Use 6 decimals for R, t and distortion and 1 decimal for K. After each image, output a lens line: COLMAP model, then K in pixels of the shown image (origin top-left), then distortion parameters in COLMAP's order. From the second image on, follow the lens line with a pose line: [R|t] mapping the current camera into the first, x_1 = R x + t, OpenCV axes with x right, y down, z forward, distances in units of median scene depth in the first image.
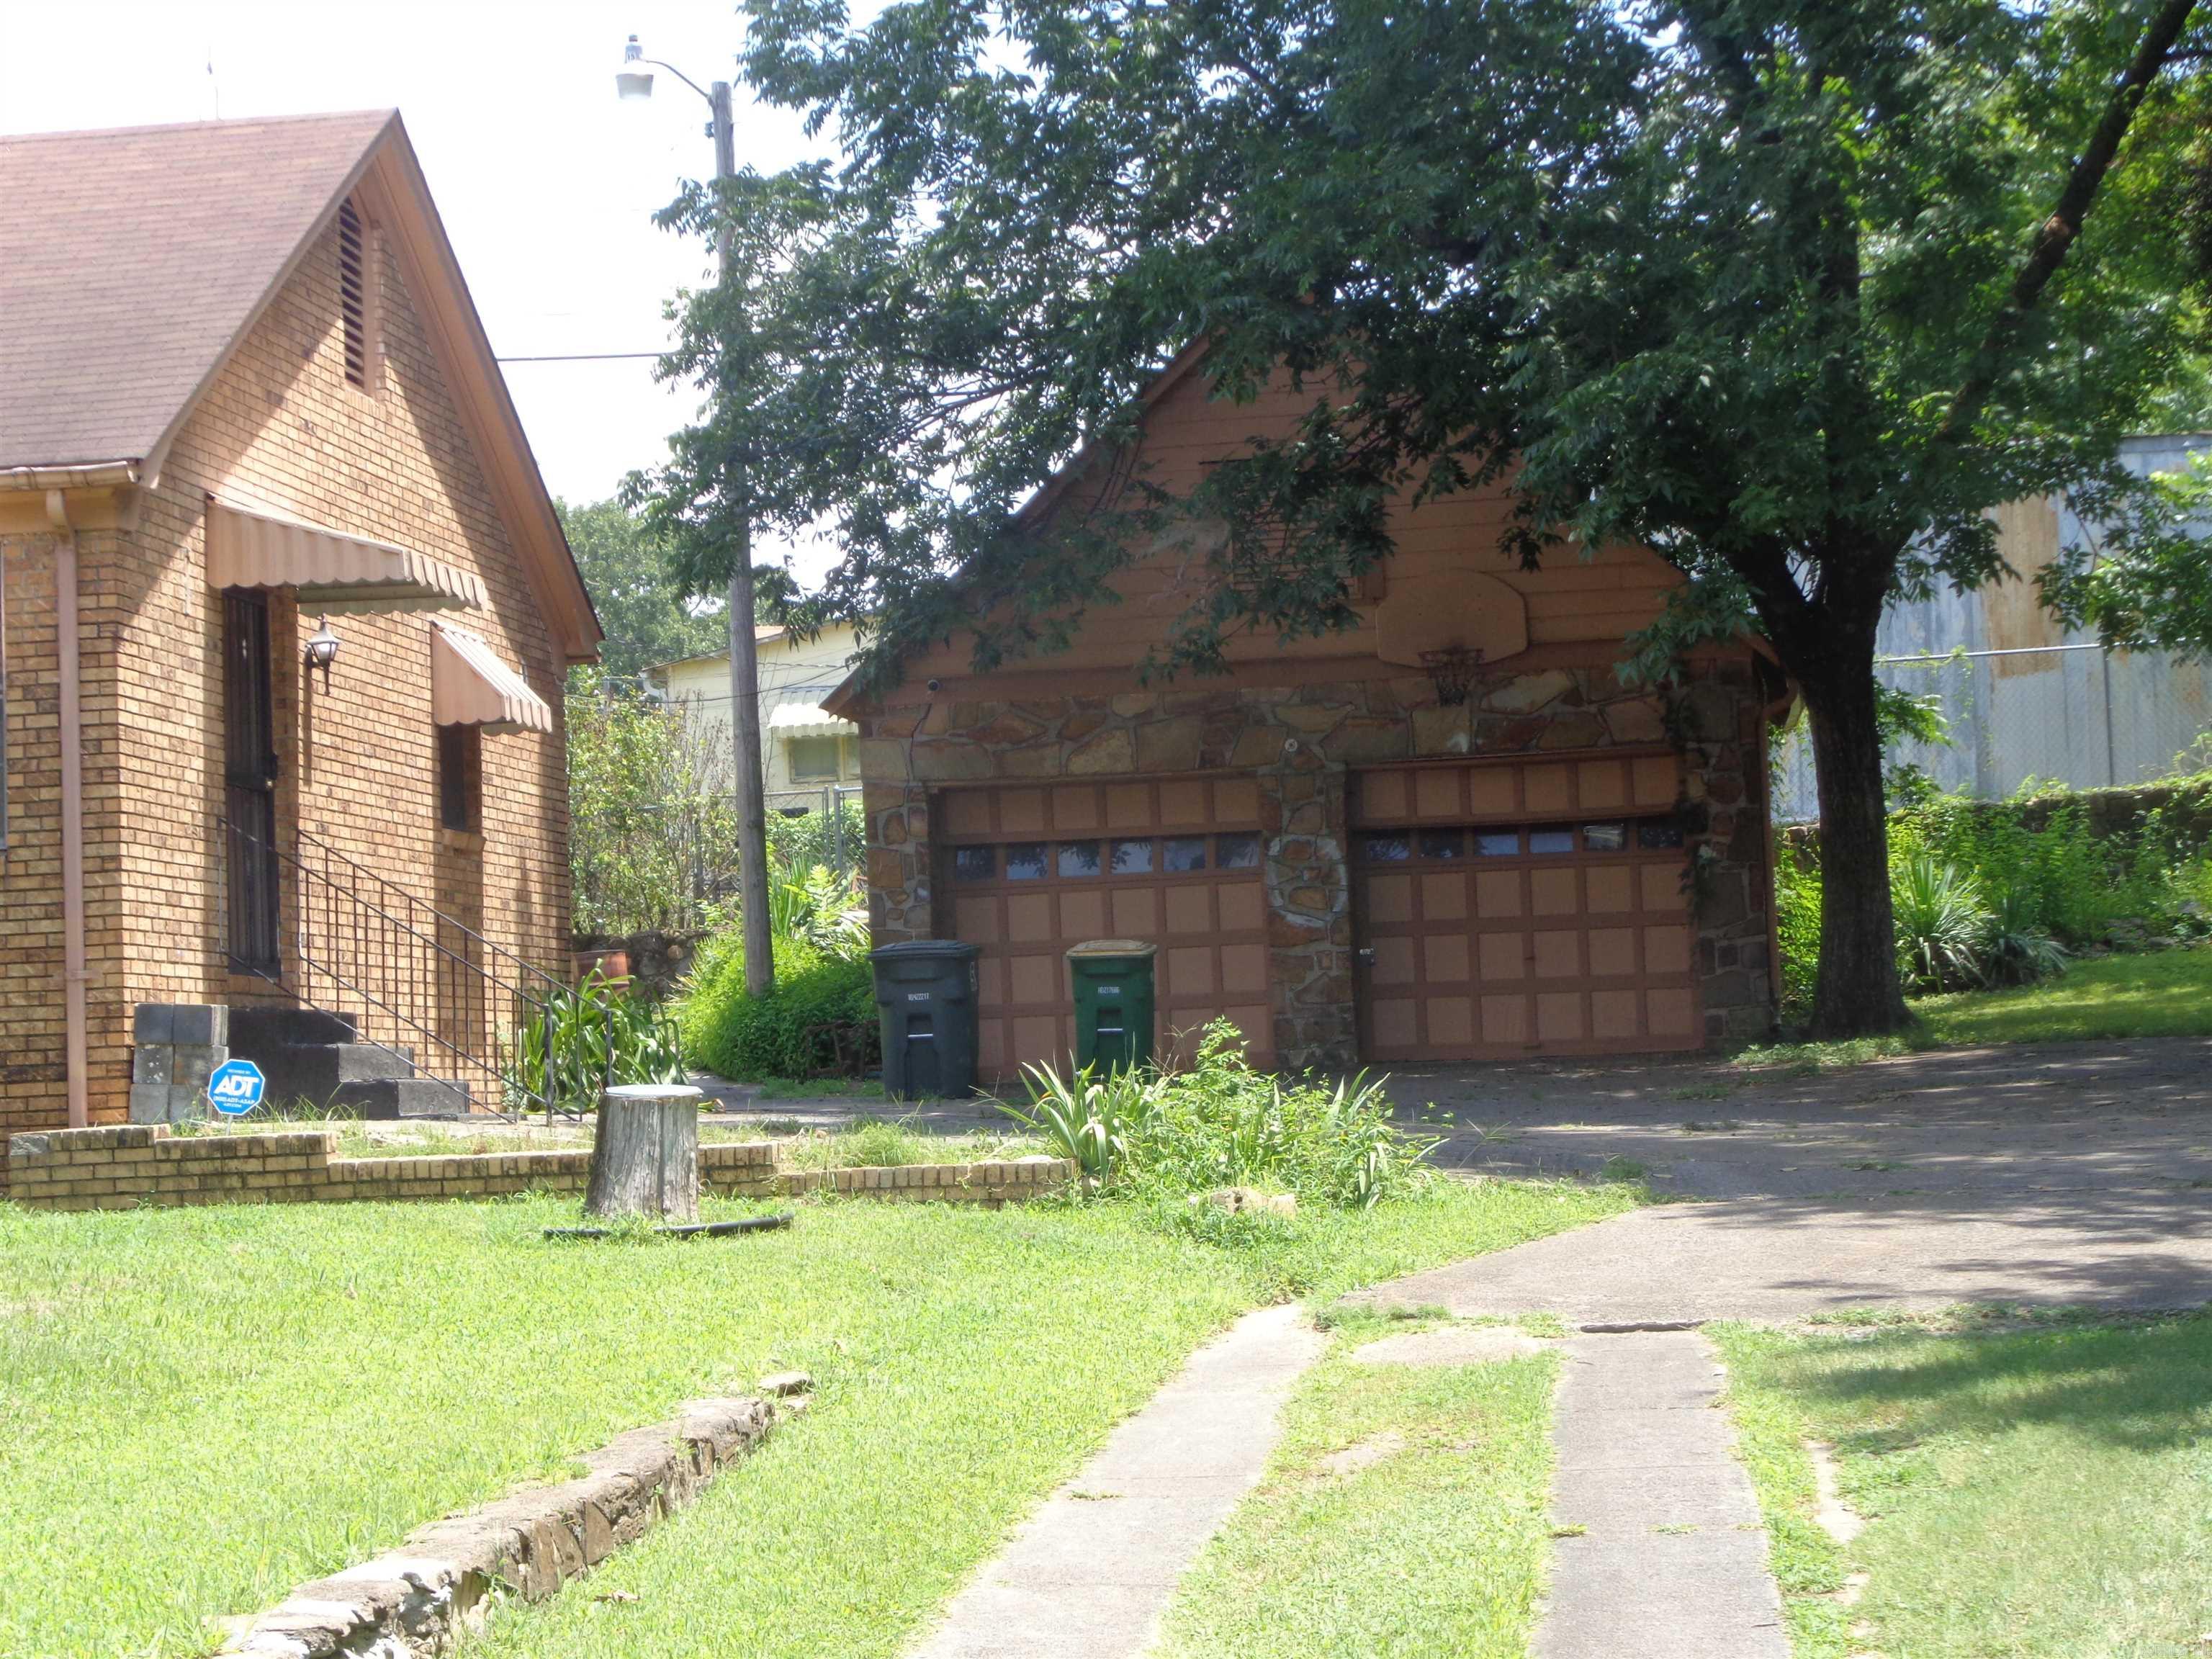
lens RADIAL K [[4785.7, 0, 1105.9], [0, 4785.7, 829.9], [0, 0, 1]] dist [0.032885, 0.000000]
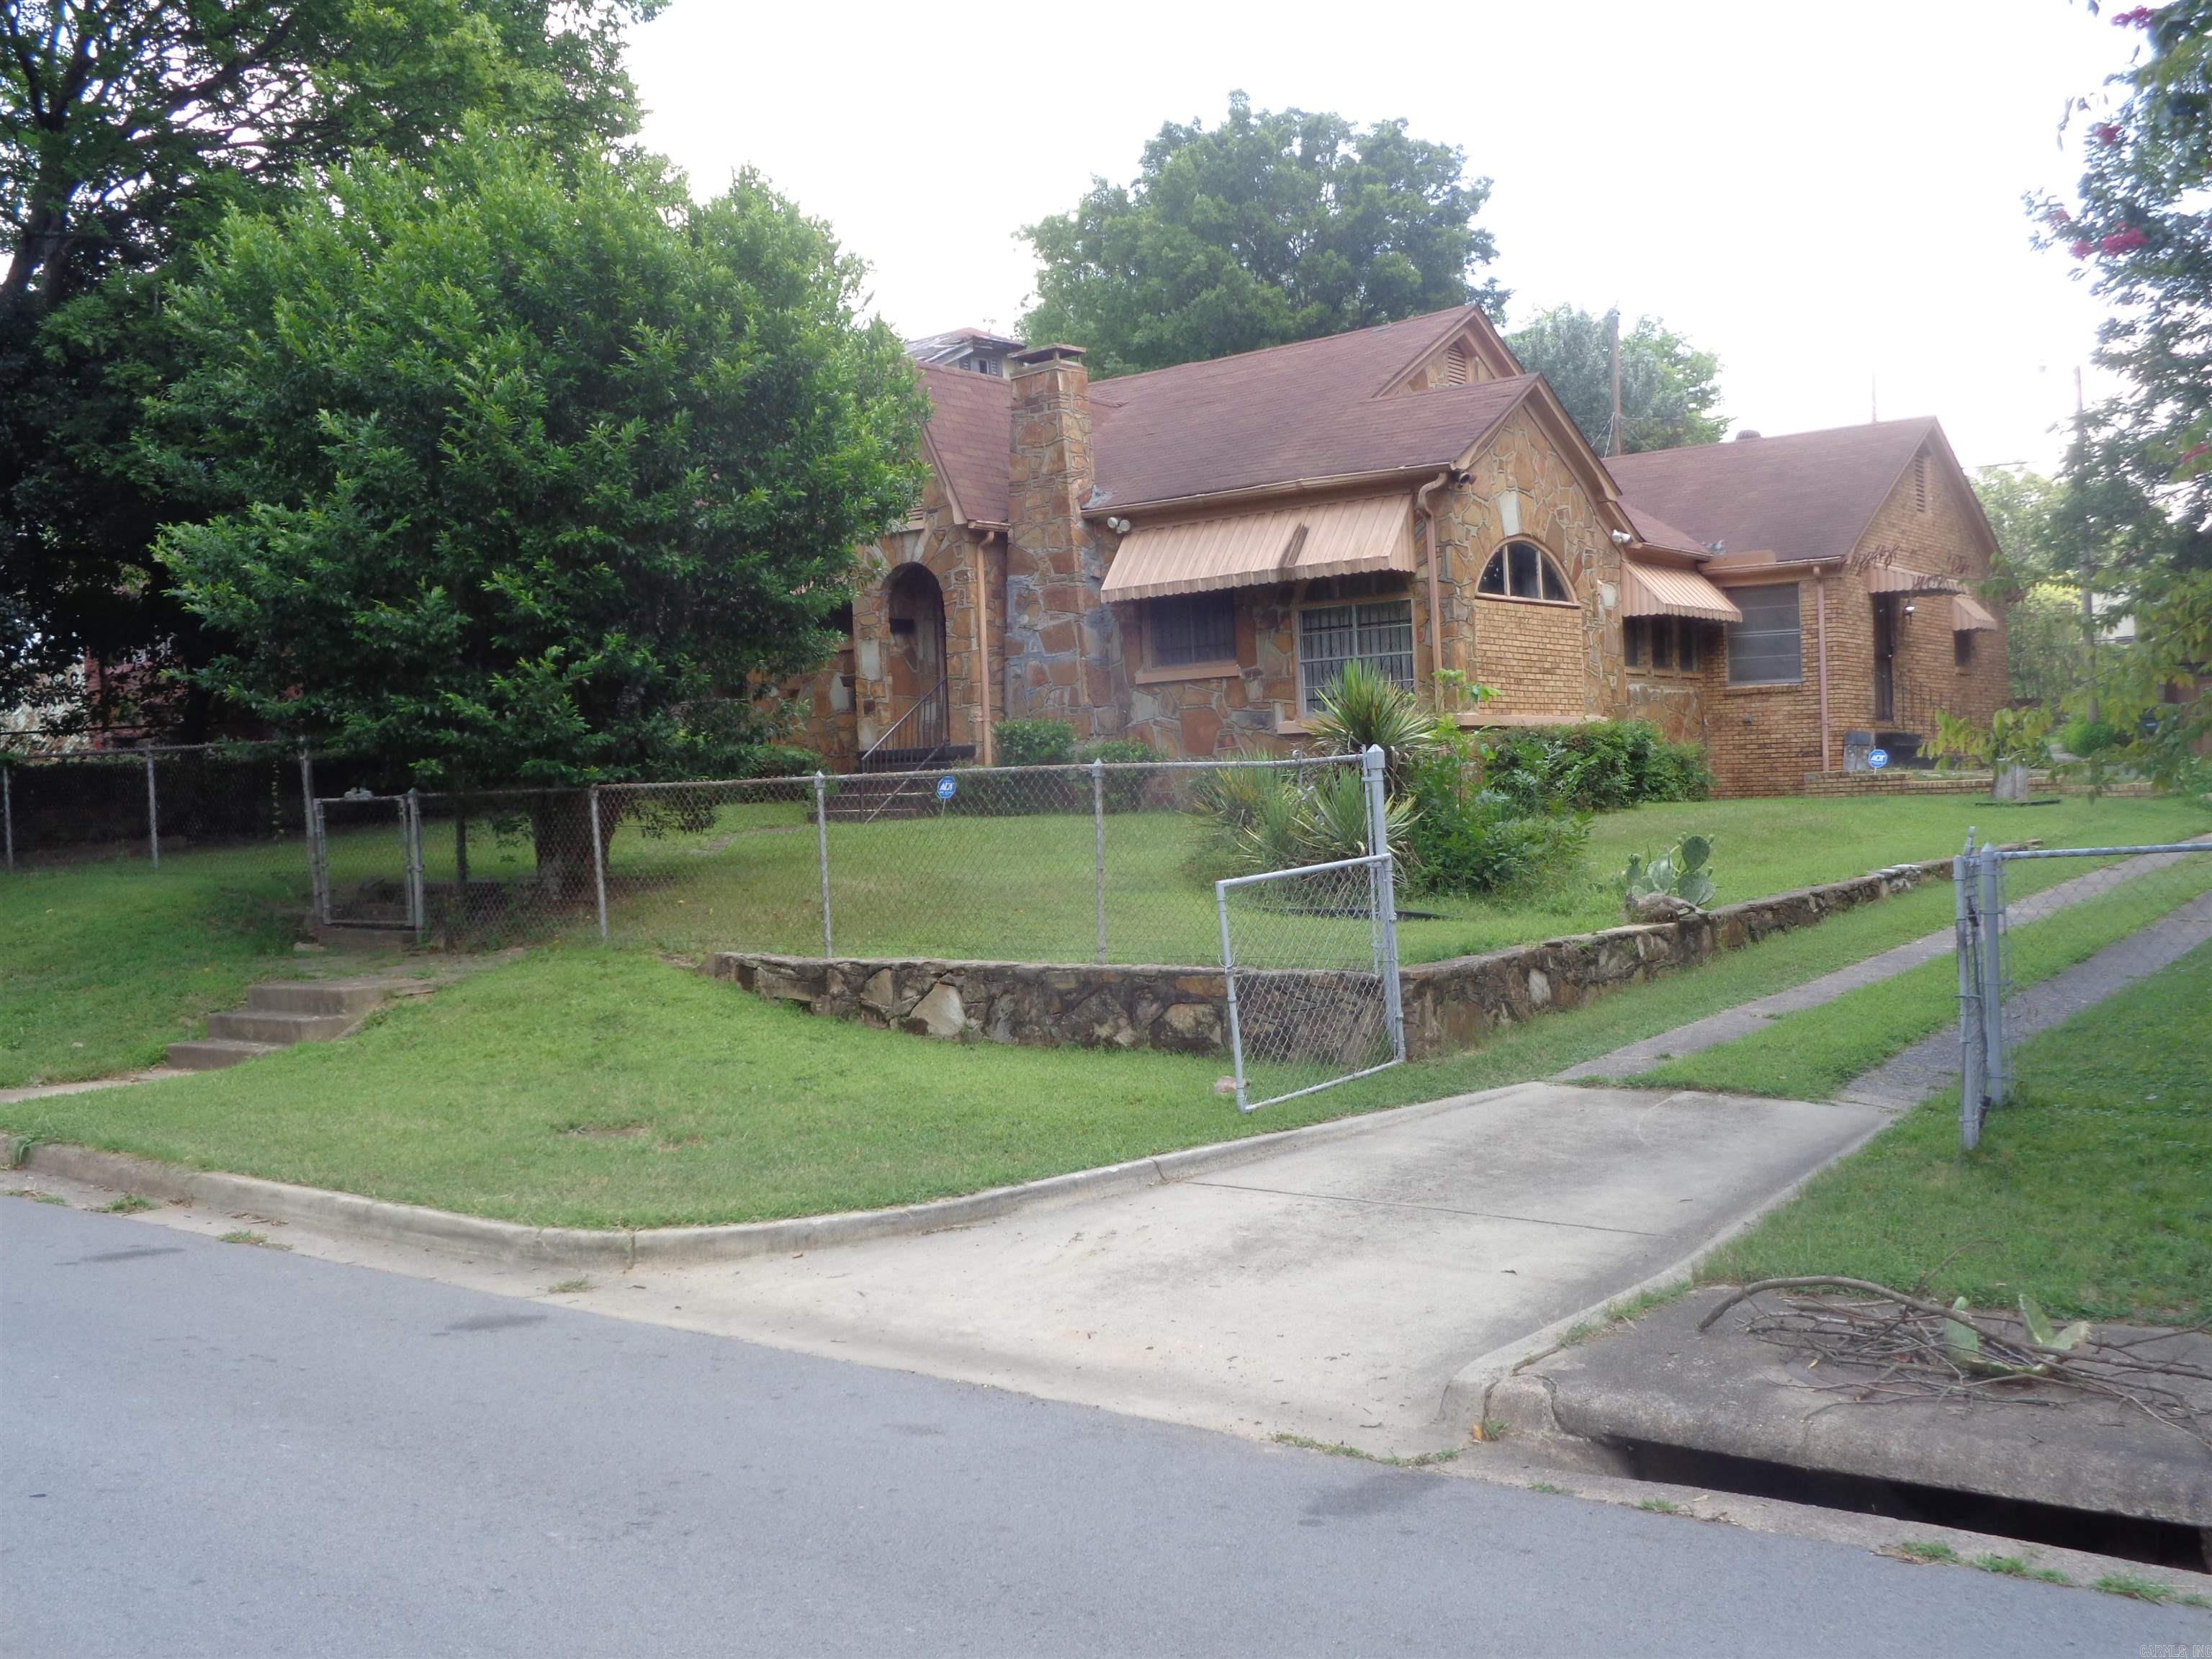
lens RADIAL K [[2126.7, 0, 1104.9], [0, 2126.7, 831.2], [0, 0, 1]] dist [-0.001452, 0.000000]
pose [[0.860257, 0.010745, -0.509747, 0.086376], [0.035695, 0.996056, 0.081234, -0.028297], [0.508609, -0.088077, 0.856480, -0.422121]]
